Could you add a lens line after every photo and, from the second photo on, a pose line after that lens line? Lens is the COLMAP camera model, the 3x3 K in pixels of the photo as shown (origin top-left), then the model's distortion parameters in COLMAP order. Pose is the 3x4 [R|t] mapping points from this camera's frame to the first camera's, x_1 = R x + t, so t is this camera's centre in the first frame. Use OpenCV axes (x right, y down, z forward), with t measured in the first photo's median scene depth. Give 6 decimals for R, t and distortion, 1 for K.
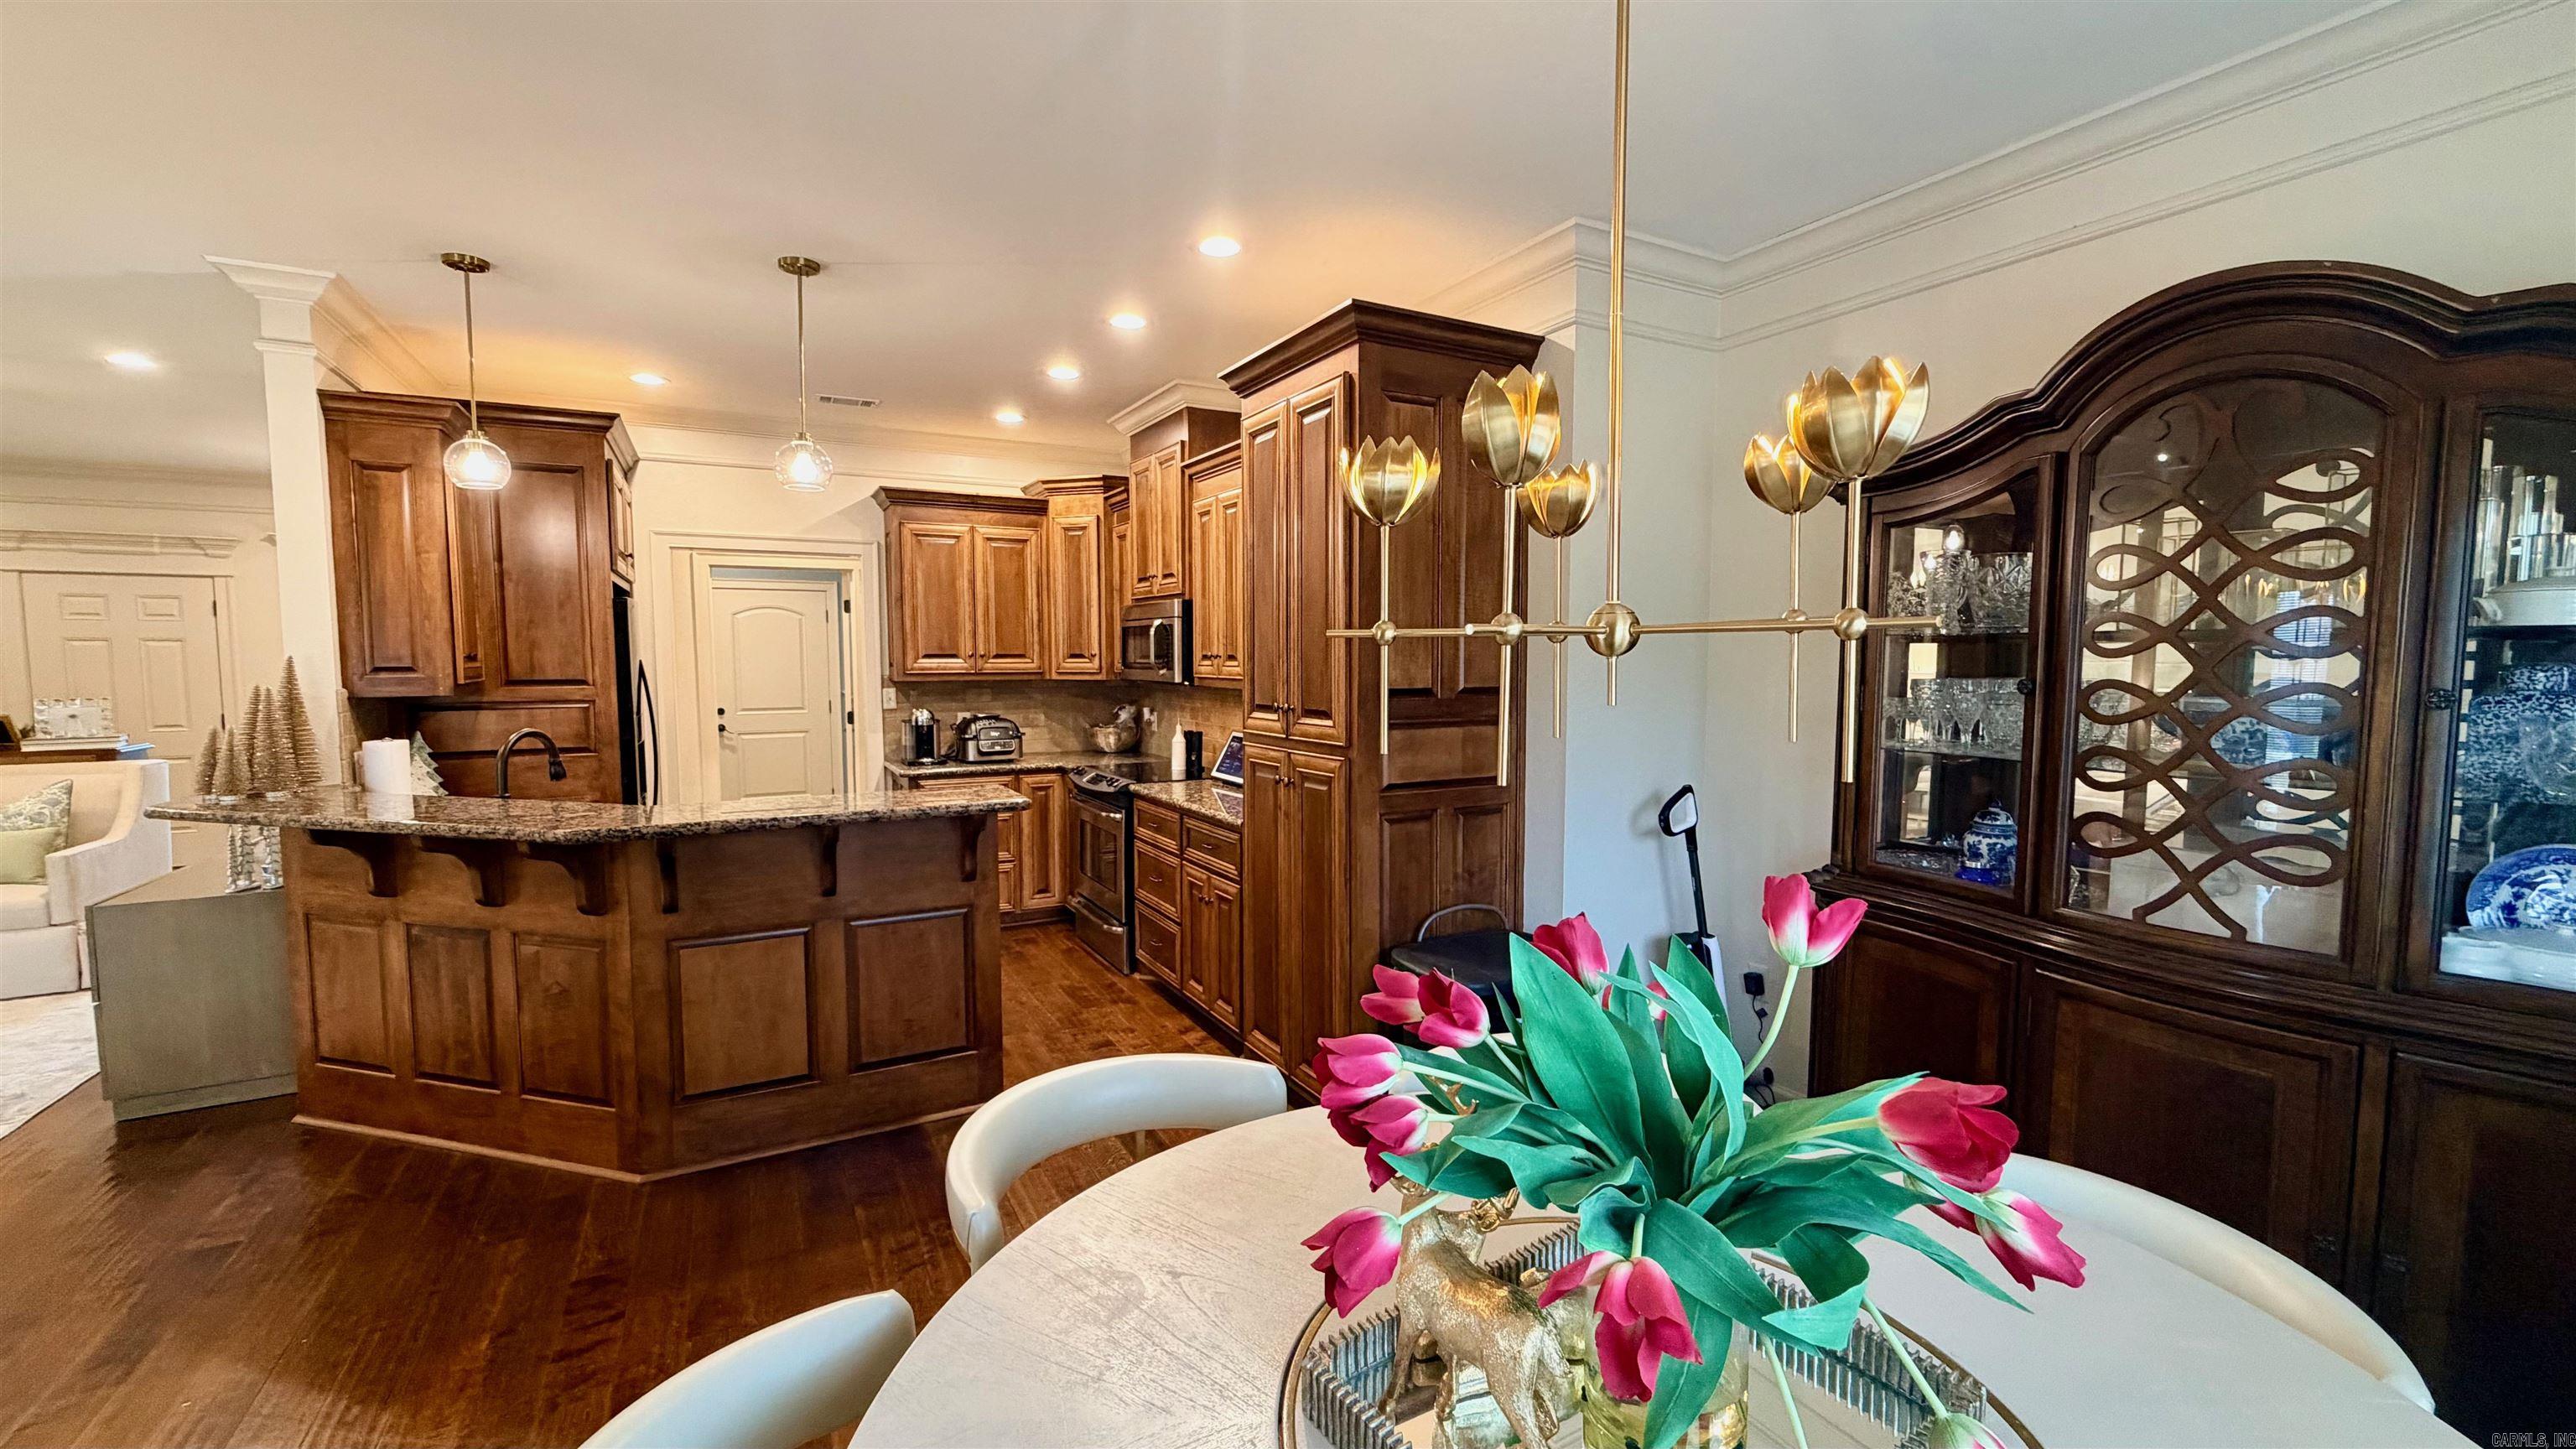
lens RADIAL K [[1024.0, 0, 1285.8], [0, 1024.0, 727.3], [0, 0, 1]] dist [0.000156, -0.000174]
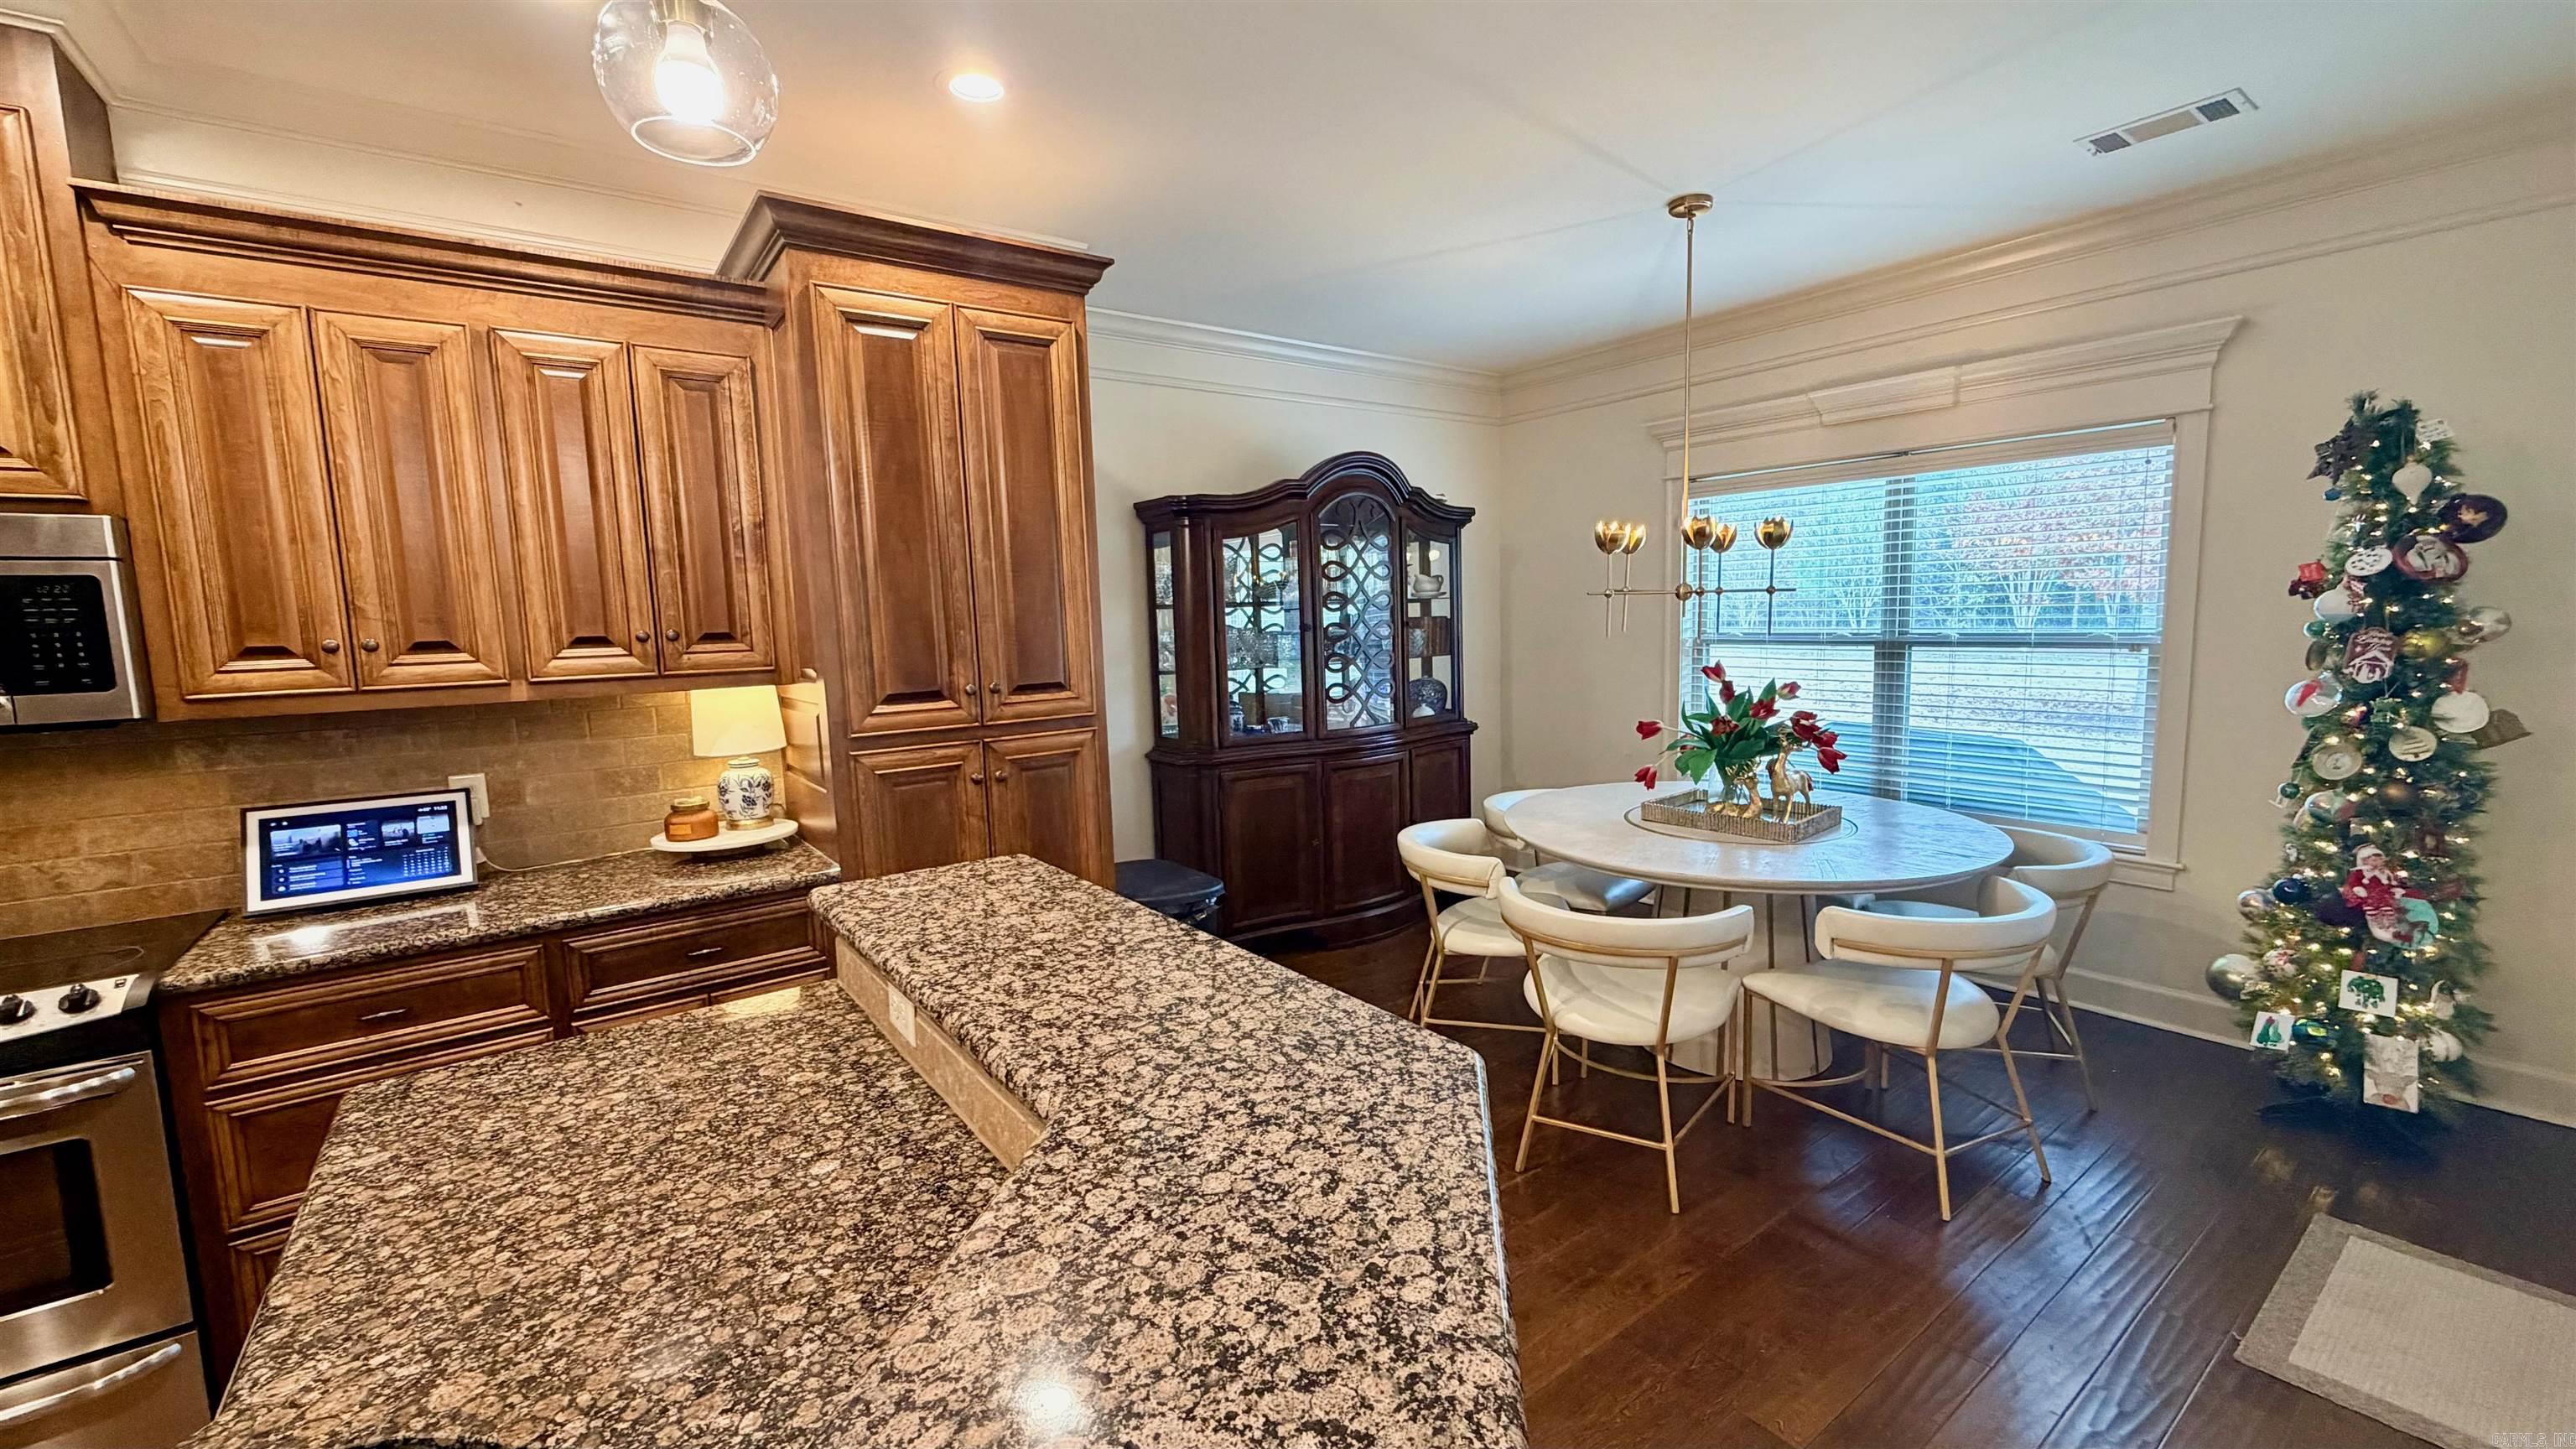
lens RADIAL K [[1024.0, 0, 1284.9], [0, 1024.0, 725.3], [0, 0, 1]] dist [0.000156, -0.000174]
pose [[-0.137375, -0.107478, 0.984671, -0.504244], [0.100087, 0.987502, 0.121750, -0.039219], [-0.985450, 0.115279, -0.124900, 0.517706]]
